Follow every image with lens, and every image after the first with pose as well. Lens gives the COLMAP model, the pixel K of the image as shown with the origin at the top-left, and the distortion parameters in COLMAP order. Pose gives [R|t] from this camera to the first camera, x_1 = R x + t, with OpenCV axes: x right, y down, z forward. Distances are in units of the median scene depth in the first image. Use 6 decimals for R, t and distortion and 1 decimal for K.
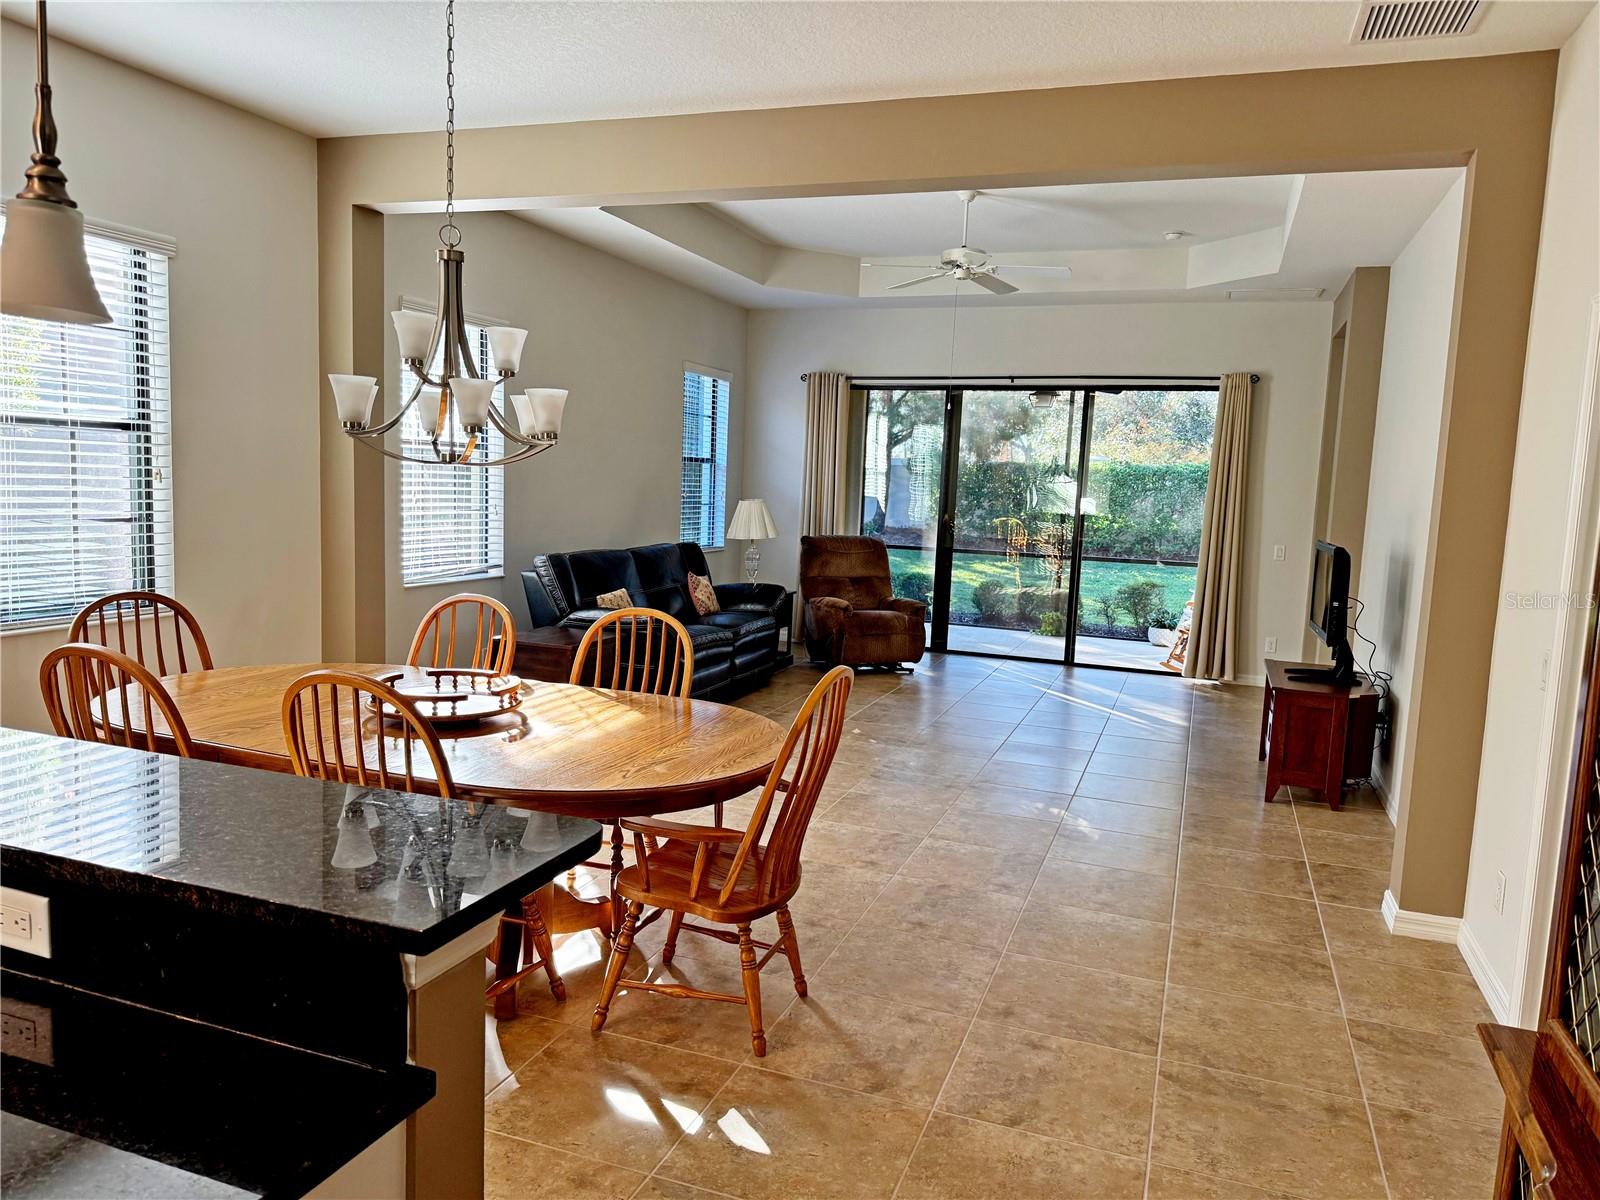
lens RADIAL K [[1136.6, 0, 785.2], [0, 1136.6, 599.0], [0, 0, 1]] dist [0.051812, -0.078740]
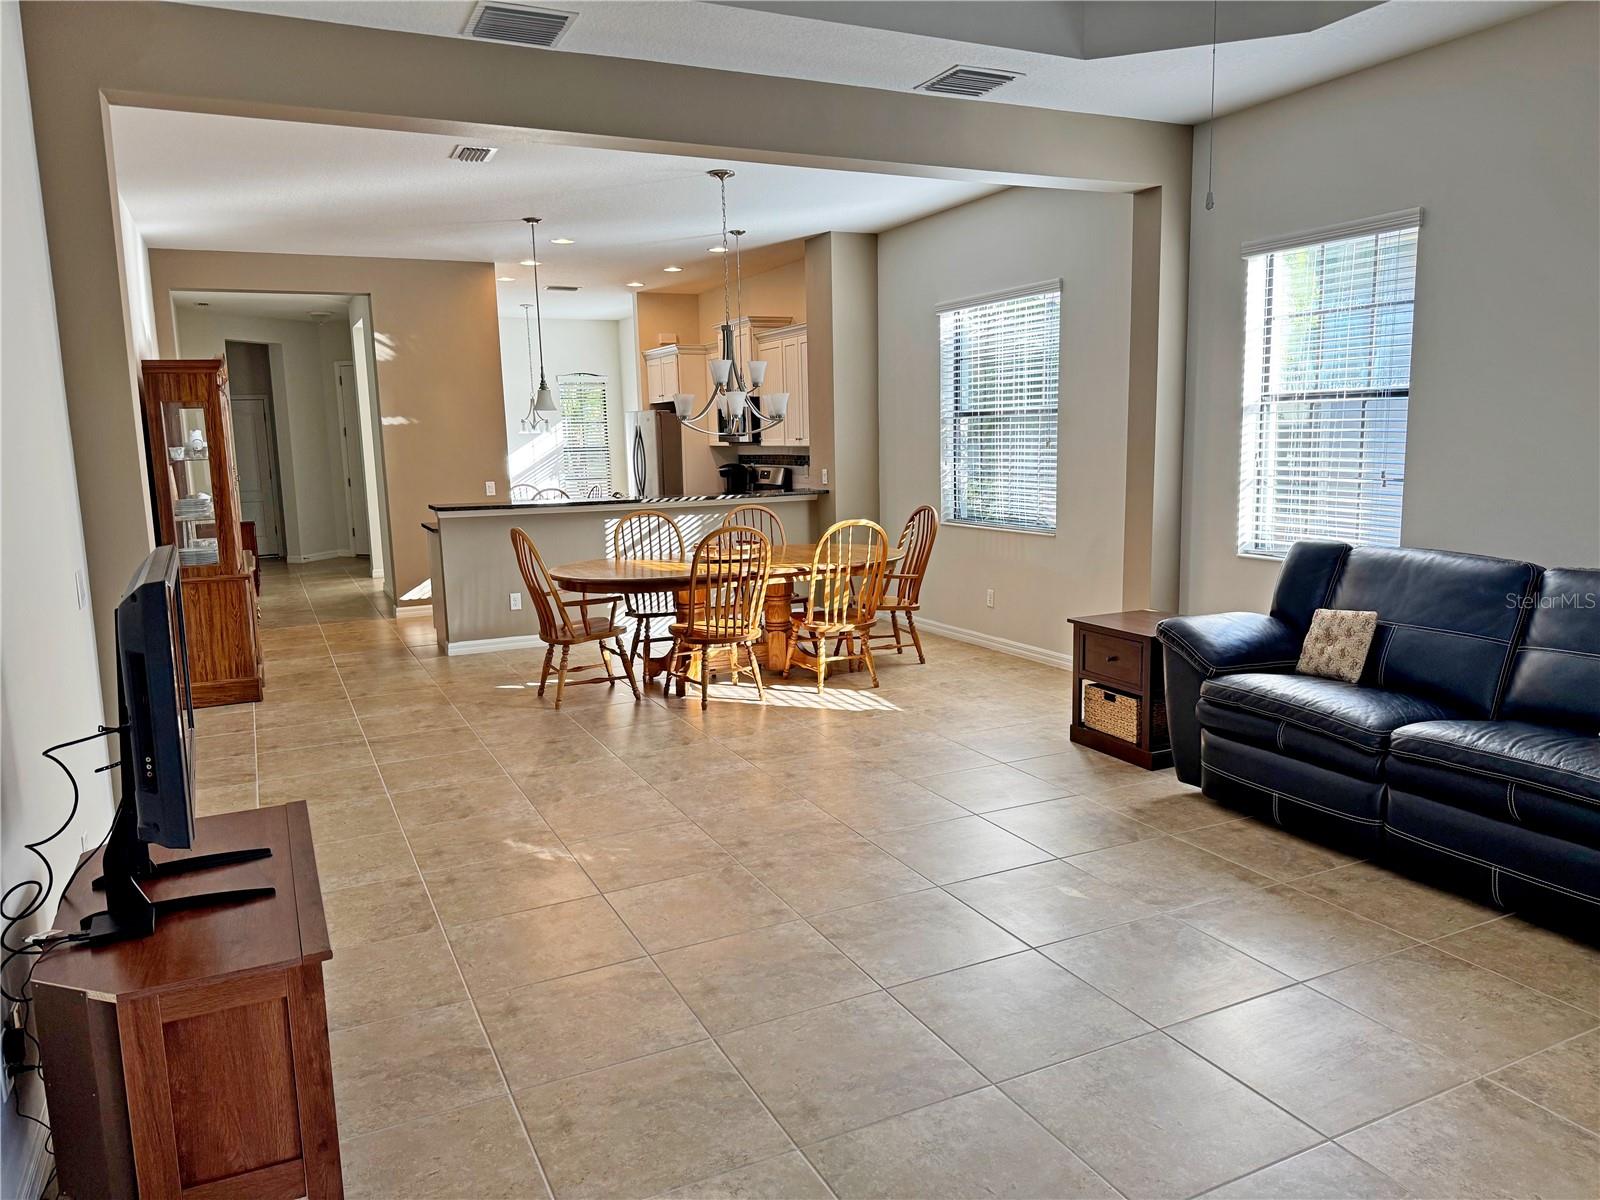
lens RADIAL K [[1136.6, 0, 803.7], [0, 1136.6, 600.4], [0, 0, 1]] dist [0.051812, -0.078740]
pose [[-0.692261, 0.083545, -0.716795, 0.681760], [-0.084257, 0.977126, 0.195260, -0.146812], [0.716712, 0.195566, -0.669386, 1.607791]]
